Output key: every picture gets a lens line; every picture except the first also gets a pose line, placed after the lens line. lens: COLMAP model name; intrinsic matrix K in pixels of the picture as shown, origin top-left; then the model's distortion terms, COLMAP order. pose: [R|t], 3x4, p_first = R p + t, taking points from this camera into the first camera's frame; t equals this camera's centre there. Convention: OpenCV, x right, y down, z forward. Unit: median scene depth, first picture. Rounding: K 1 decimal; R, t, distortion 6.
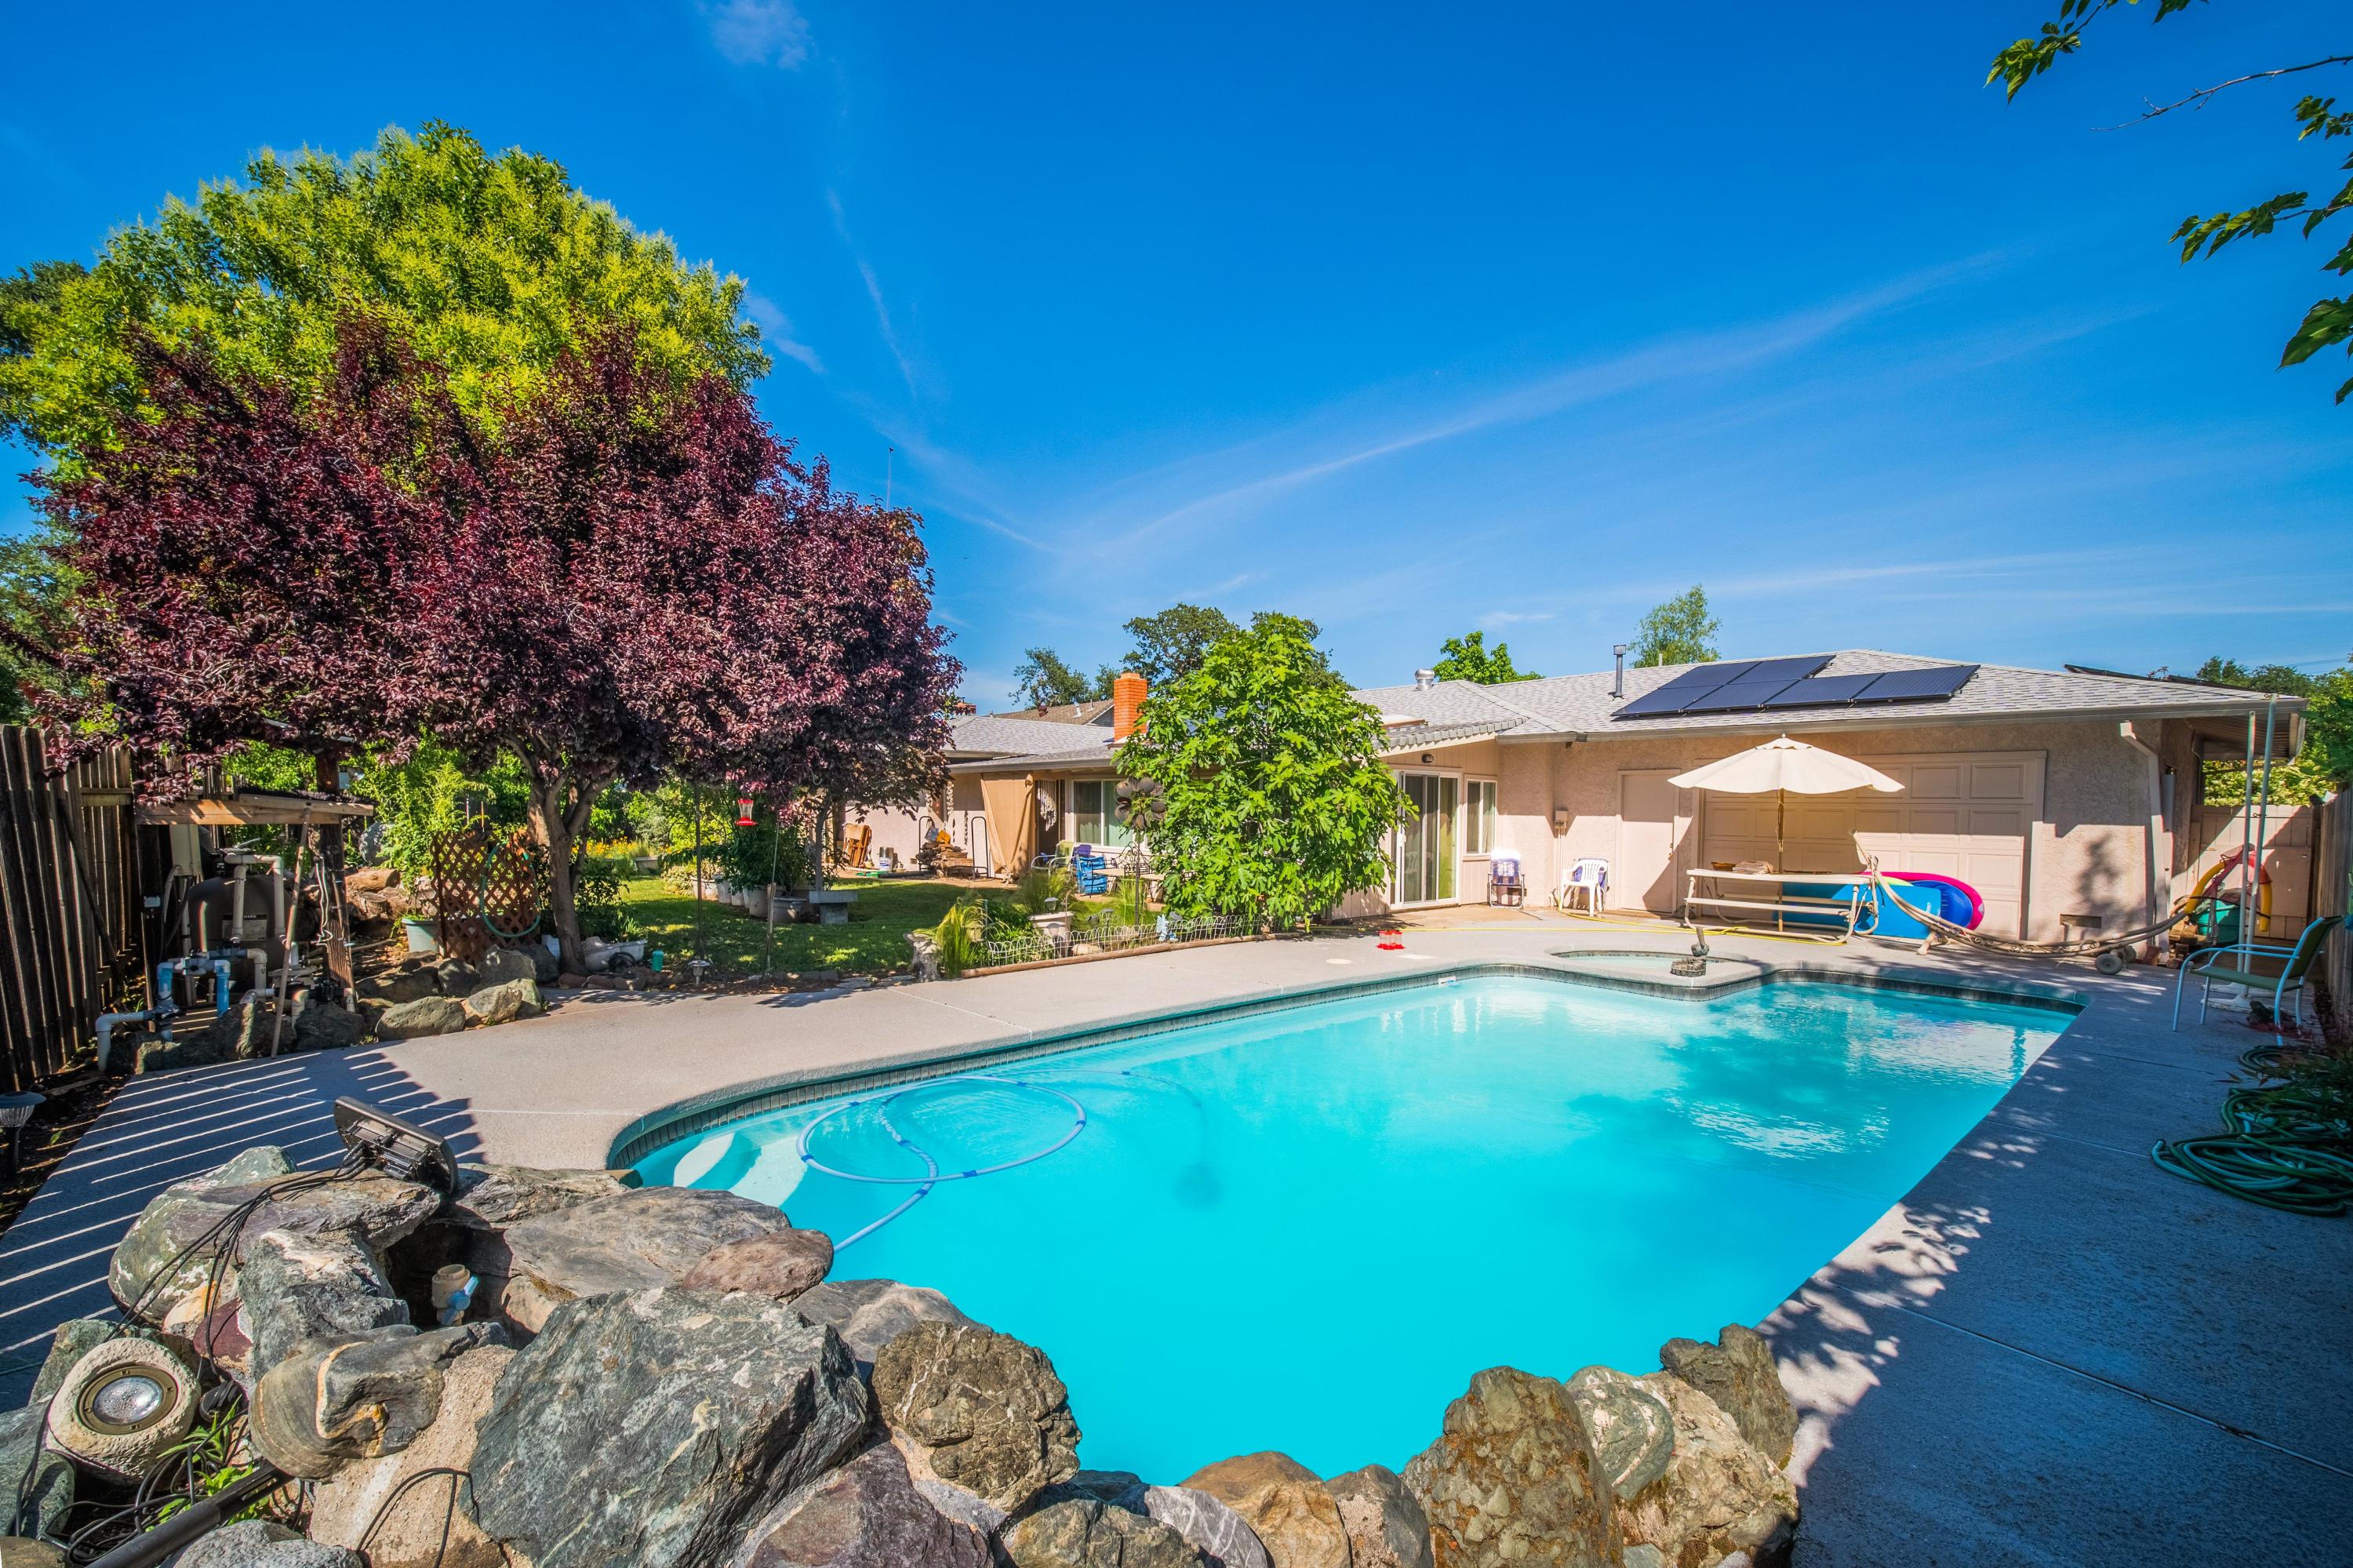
lens RADIAL K [[1010.0, 0, 1171.4], [0, 1010.0, 831.5], [0, 0, 1]] dist [-0.002344, -0.000436]
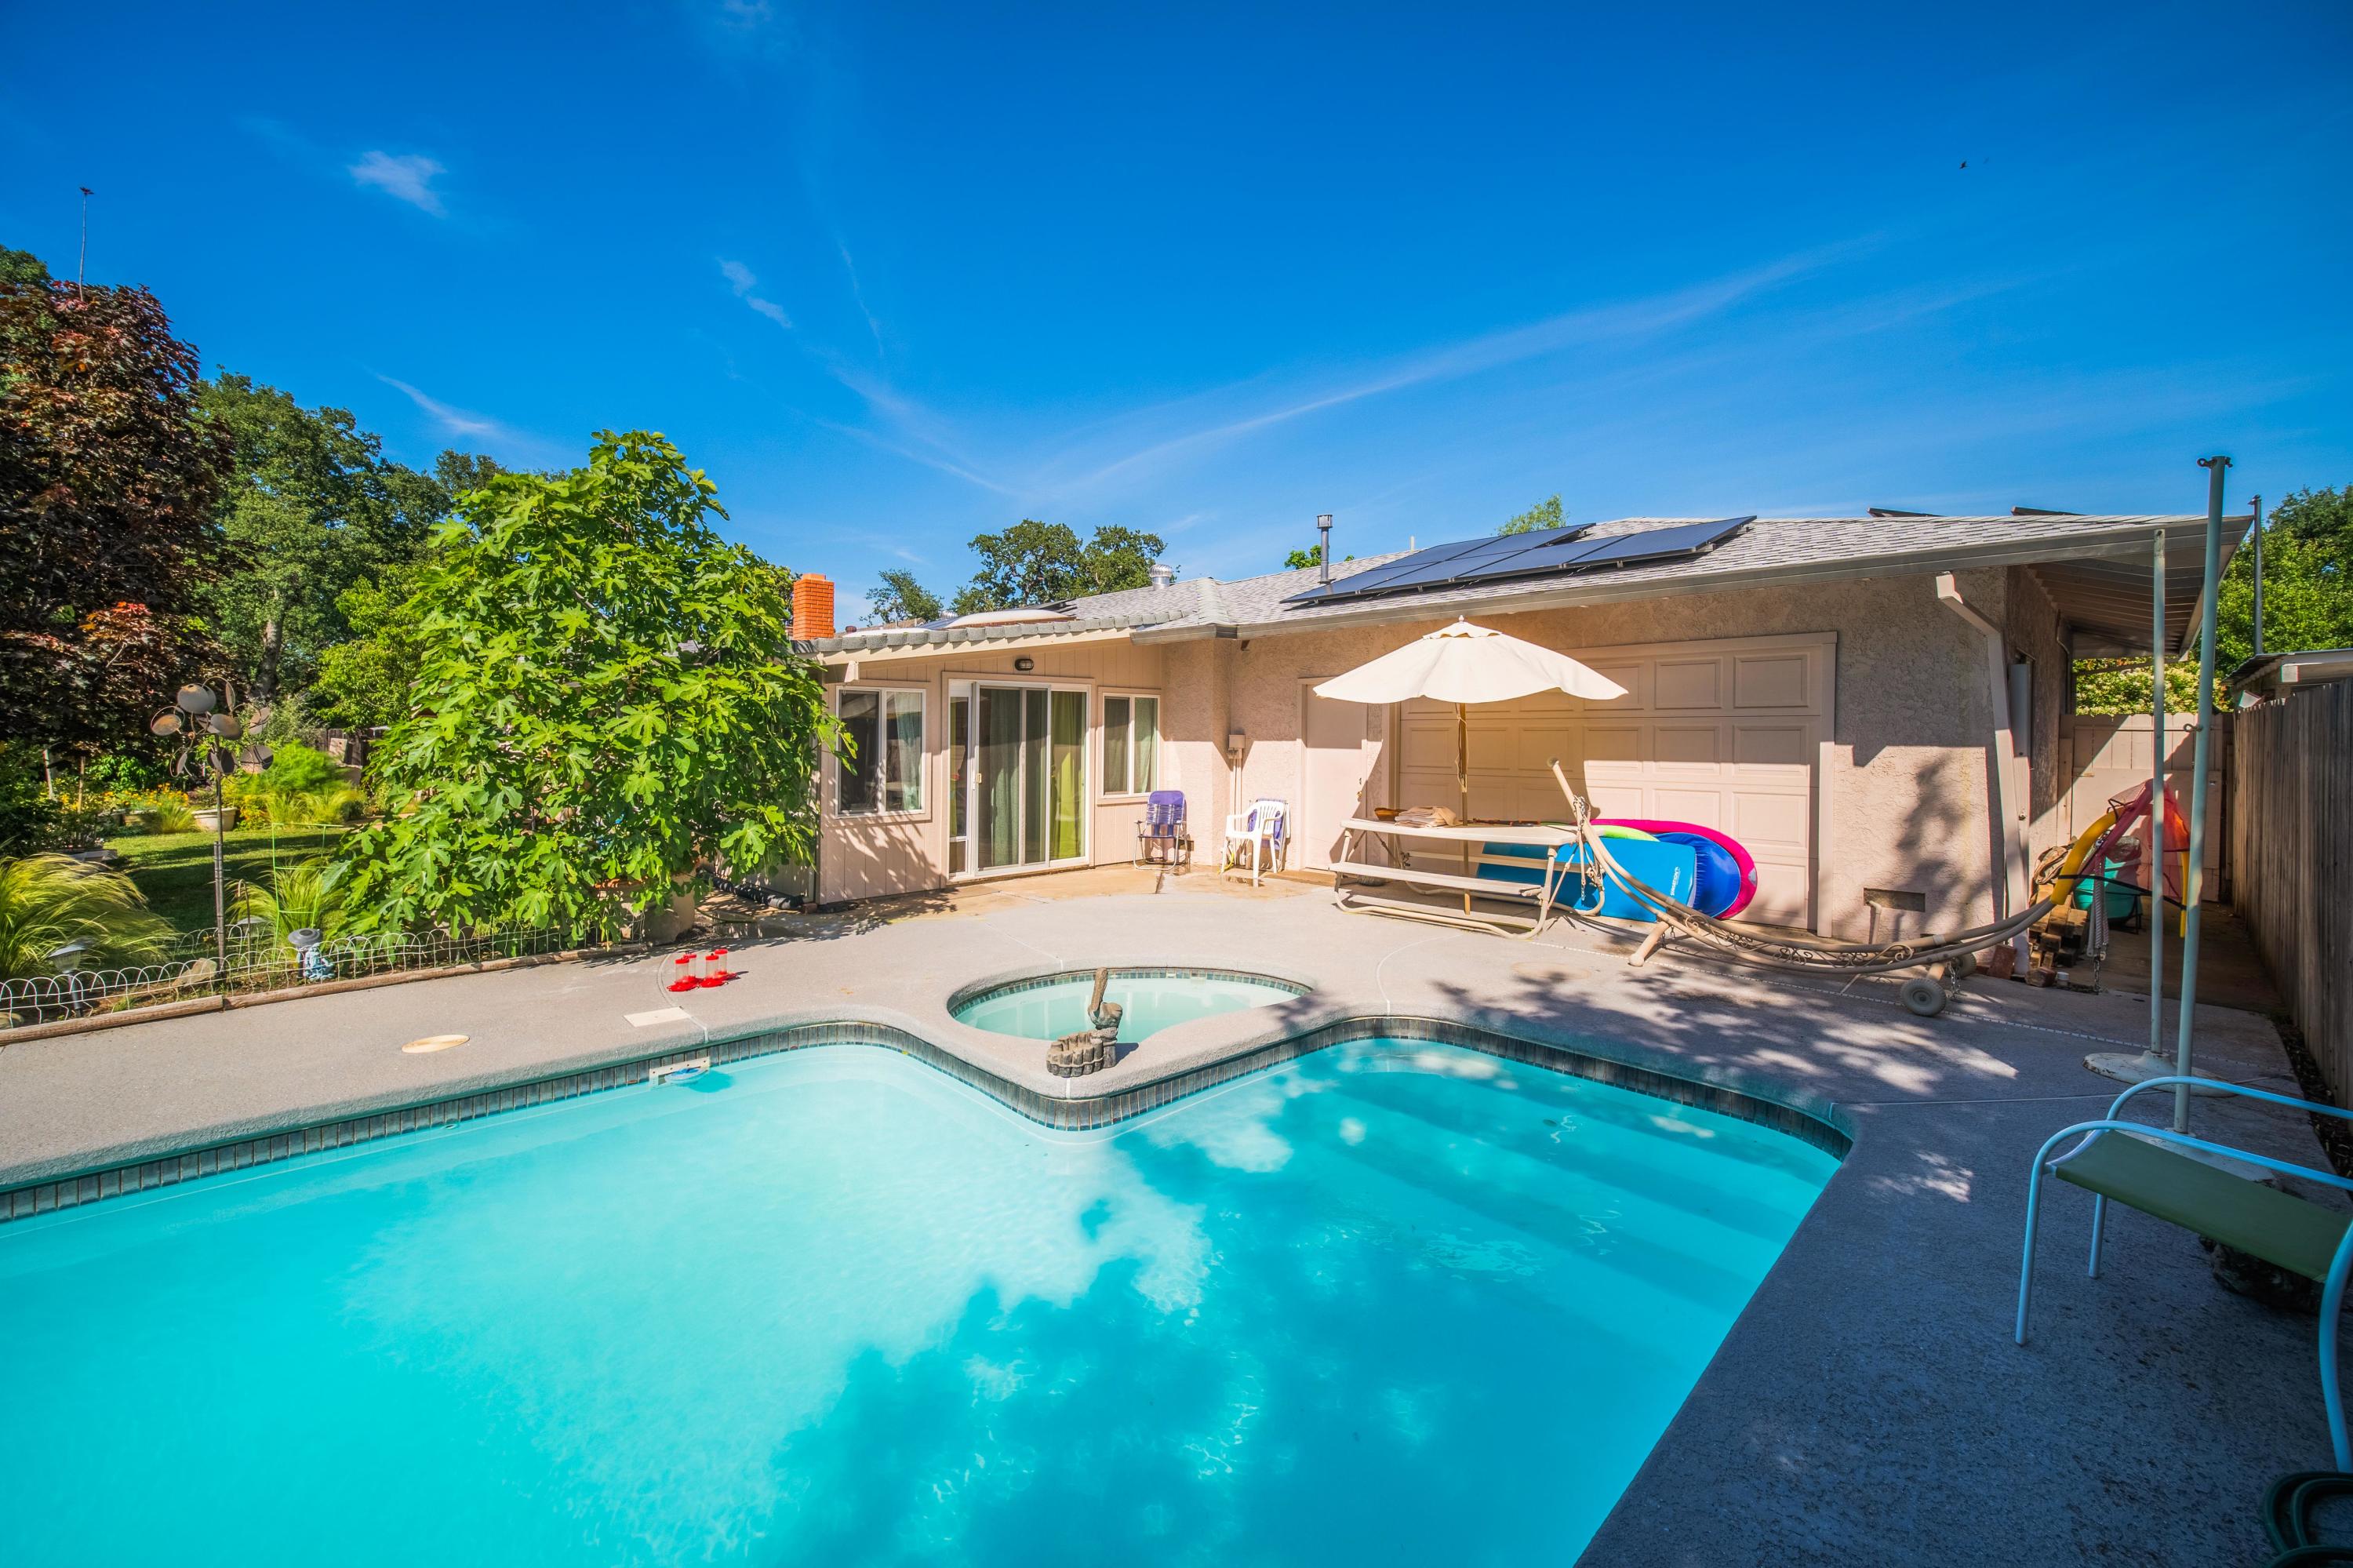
lens RADIAL K [[946.3, 0, 1179.0], [0, 946.3, 736.2], [0, 0, 1]] dist [-0.000191, -0.000034]
pose [[0.999117, -0.015124, 0.039191, 0.389954], [0.015946, 0.999658, -0.020748, -0.007107], [-0.038863, 0.021355, 0.999016, 0.380978]]
